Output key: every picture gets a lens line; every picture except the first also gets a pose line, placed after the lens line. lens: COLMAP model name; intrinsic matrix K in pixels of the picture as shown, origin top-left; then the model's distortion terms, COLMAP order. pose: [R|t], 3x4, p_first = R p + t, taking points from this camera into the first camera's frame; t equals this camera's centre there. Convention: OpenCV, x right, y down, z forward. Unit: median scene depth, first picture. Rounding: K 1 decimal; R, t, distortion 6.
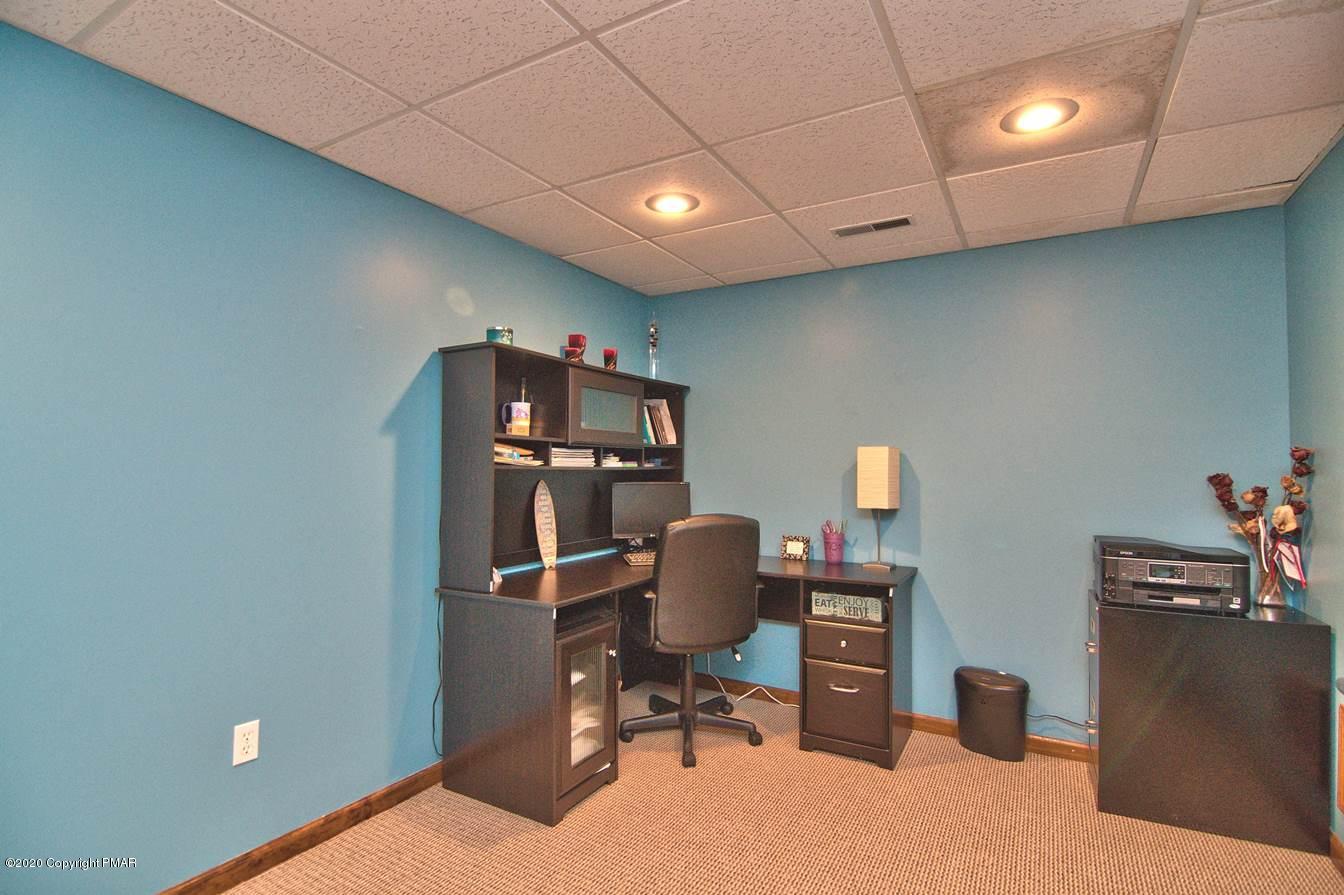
lens RADIAL K [[643.8, 0, 669.6], [0, 643.8, 447.3], [0, 0, 1]] dist [-0.012158, -0.006867]
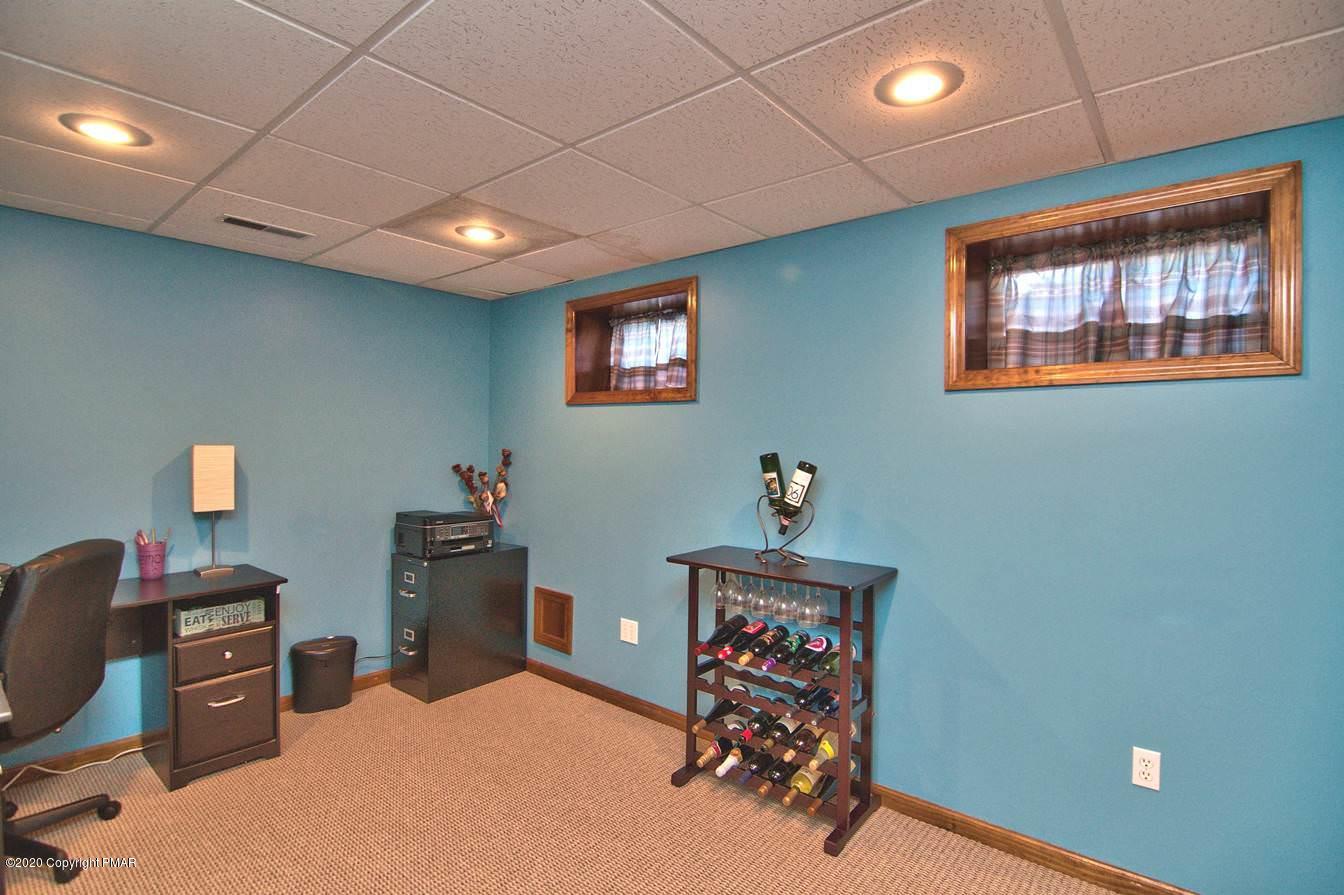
lens RADIAL K [[643.8, 0, 679.9], [0, 643.8, 449.8], [0, 0, 1]] dist [-0.012158, -0.006867]
pose [[0.162351, -0.020283, 0.986525, -0.605819], [-0.041098, 0.998782, 0.027298, -0.059573], [-0.985877, -0.044977, 0.161319, 0.211764]]
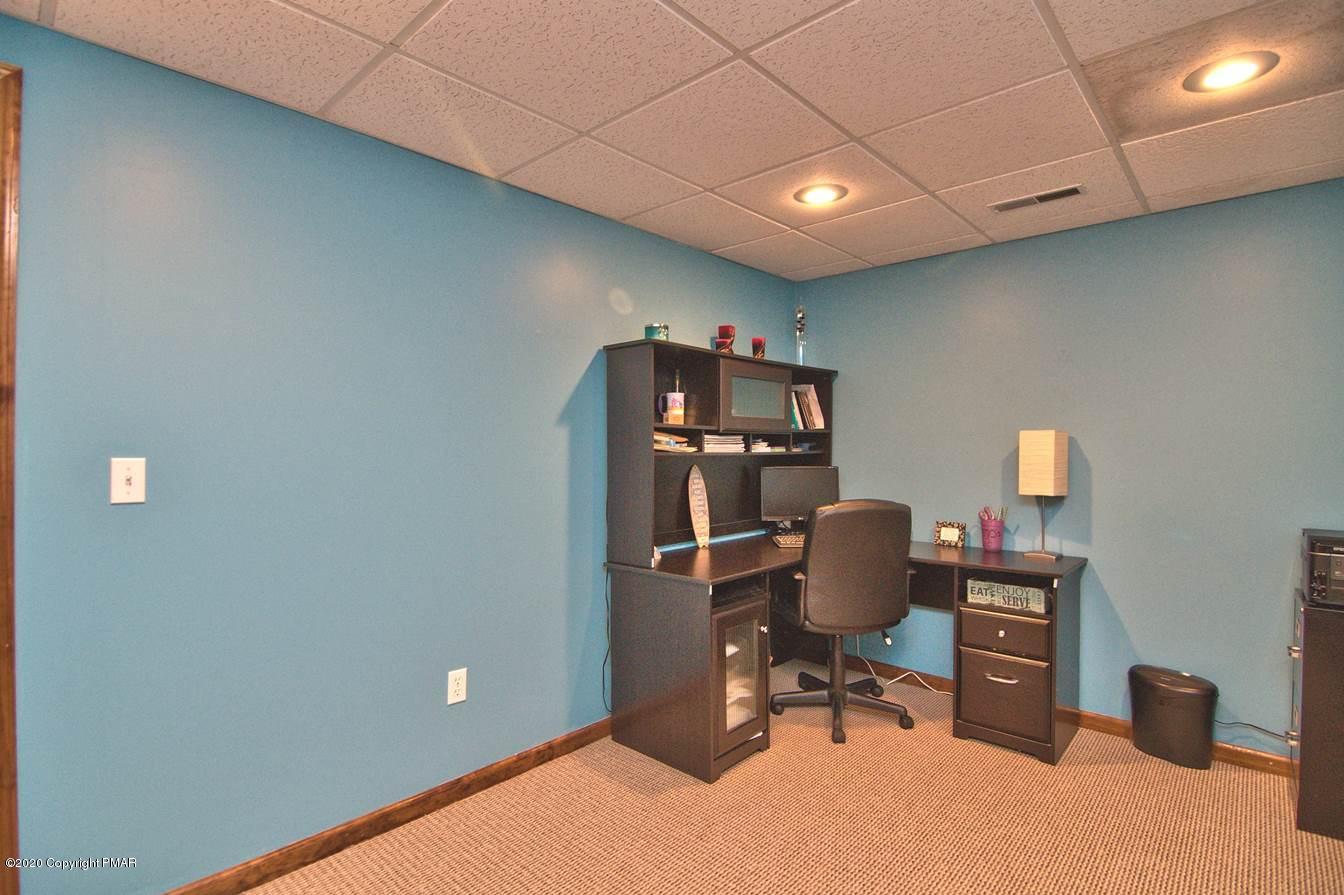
lens RADIAL K [[643.8, 0, 670.8], [0, 643.8, 448.1], [0, 0, 1]] dist [-0.012158, -0.006867]
pose [[0.975747, -0.003764, -0.218869, -0.005990], [0.010741, 0.999471, 0.030697, -0.012135], [0.218637, -0.032303, 0.975271, -0.054289]]
